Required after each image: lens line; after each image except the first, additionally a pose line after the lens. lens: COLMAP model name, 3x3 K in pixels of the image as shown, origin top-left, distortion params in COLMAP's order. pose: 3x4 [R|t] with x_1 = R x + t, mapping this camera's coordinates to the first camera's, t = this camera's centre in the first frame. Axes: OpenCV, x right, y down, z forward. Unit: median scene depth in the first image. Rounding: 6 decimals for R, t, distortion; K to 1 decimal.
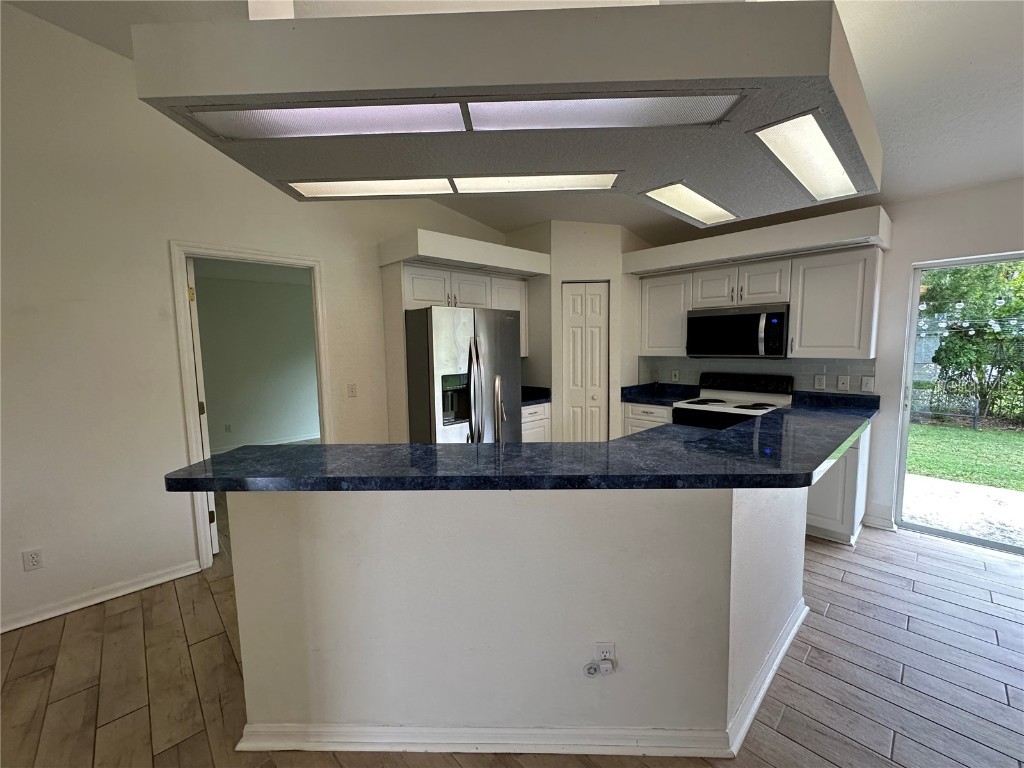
lens RADIAL K [[407.8, 0, 512.2], [0, 407.8, 383.2], [0, 0, 1]] dist [-0.005536, 0.001354]
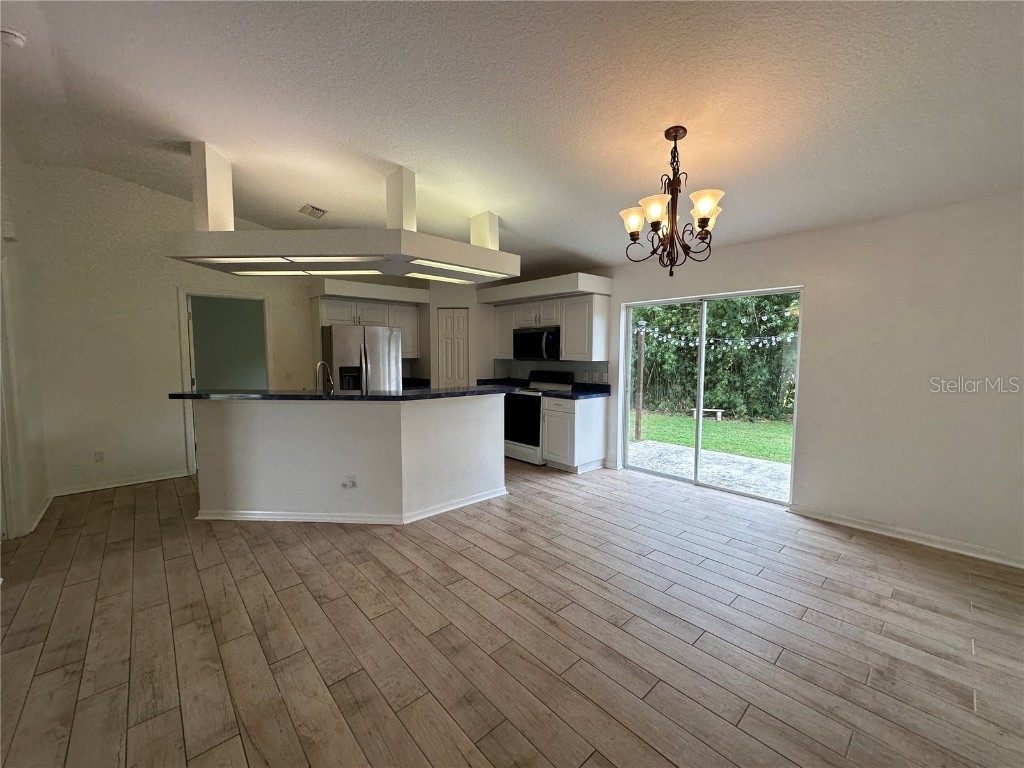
lens RADIAL K [[407.8, 0, 511.7], [0, 407.8, 383.4], [0, 0, 1]] dist [-0.005536, 0.001354]
pose [[0.999620, 0.019653, -0.019308, 0.509185], [-0.020039, 0.999599, -0.020015, 0.061390], [0.018907, 0.020394, 0.999613, -0.572041]]
